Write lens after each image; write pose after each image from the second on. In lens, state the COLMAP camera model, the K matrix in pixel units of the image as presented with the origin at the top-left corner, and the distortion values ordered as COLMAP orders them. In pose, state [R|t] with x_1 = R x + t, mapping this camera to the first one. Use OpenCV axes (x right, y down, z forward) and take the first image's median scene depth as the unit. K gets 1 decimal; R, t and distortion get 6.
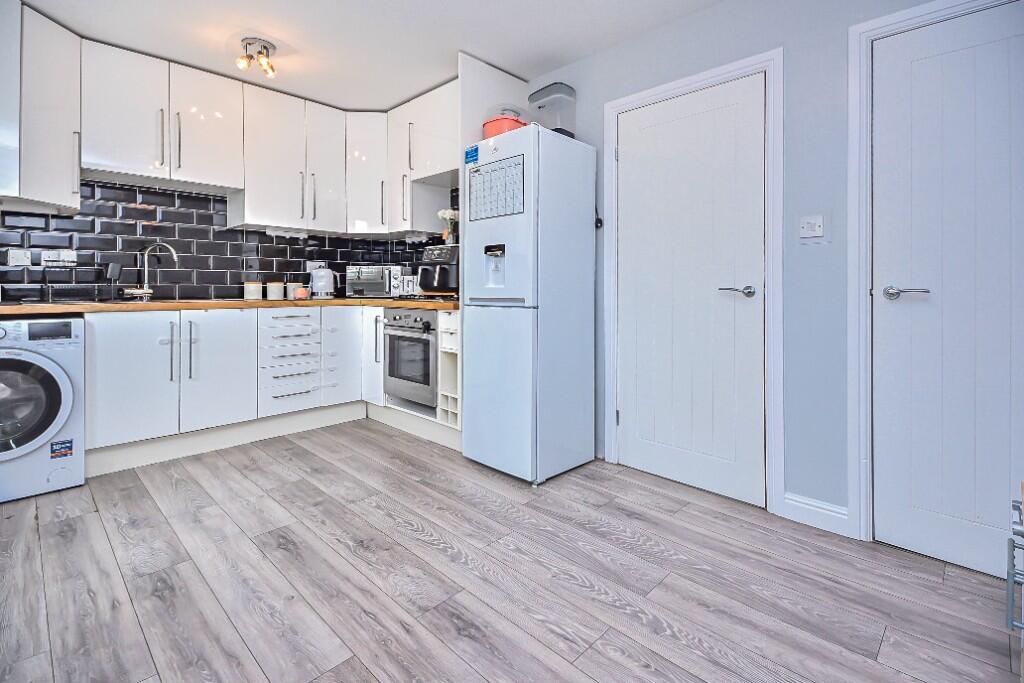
lens RADIAL K [[472.0, 0, 513.0], [0, 472.0, 288.4], [0, 0, 1]] dist [0.043031, -0.021715]
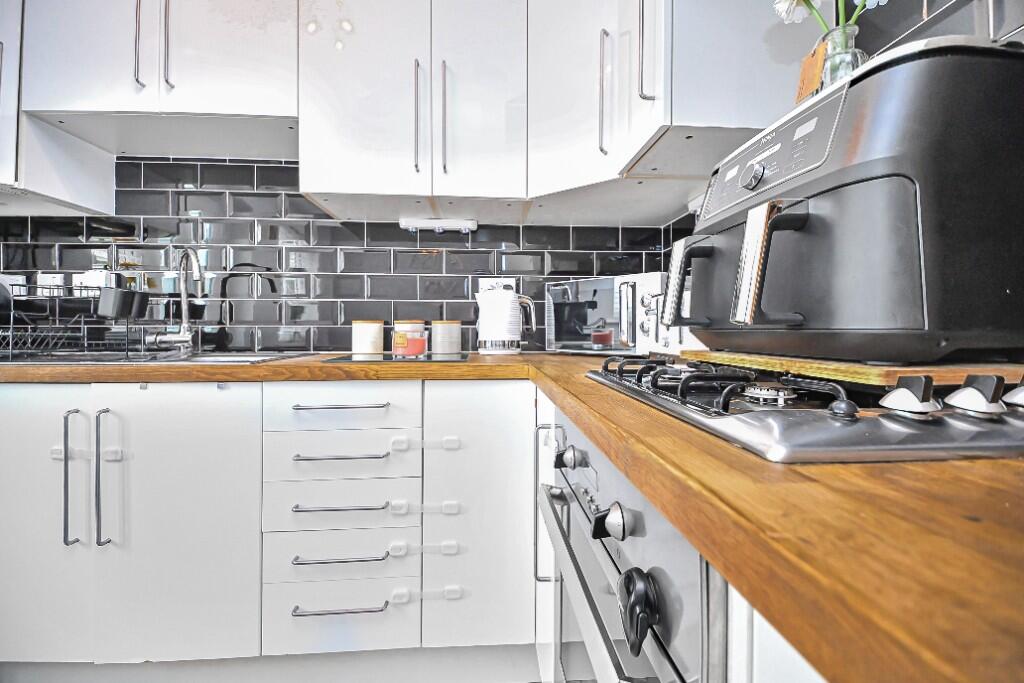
lens RADIAL K [[454.2, 0, 513.1], [0, 454.2, 322.3], [0, 0, 1]] dist [0.021014, -0.019269]
pose [[0.747380, -0.009450, -0.664329, -0.127678], [-0.003236, 0.999835, -0.017863, -0.002883], [0.664388, 0.015501, 0.747227, 0.901699]]
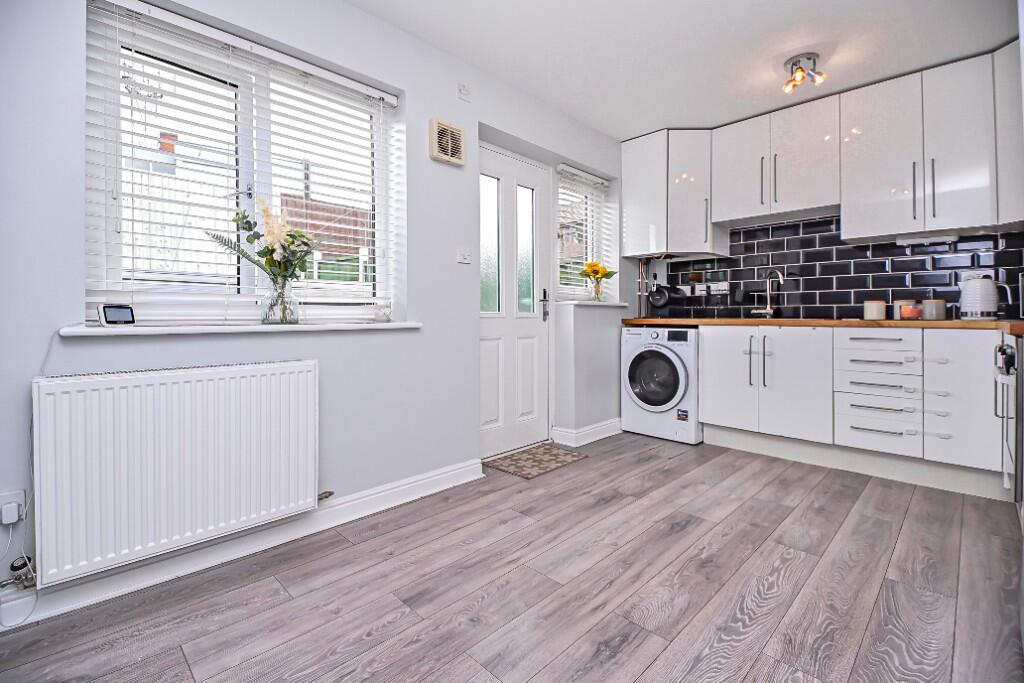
lens RADIAL K [[454.2, 0, 513.1], [0, 454.2, 322.3], [0, 0, 1]] dist [0.021014, -0.019269]
pose [[-0.014887, 0.008404, -0.999854, 0.397709], [-0.004957, 0.999952, 0.008479, 0.028586], [0.999877, 0.005083, -0.014845, 0.405740]]
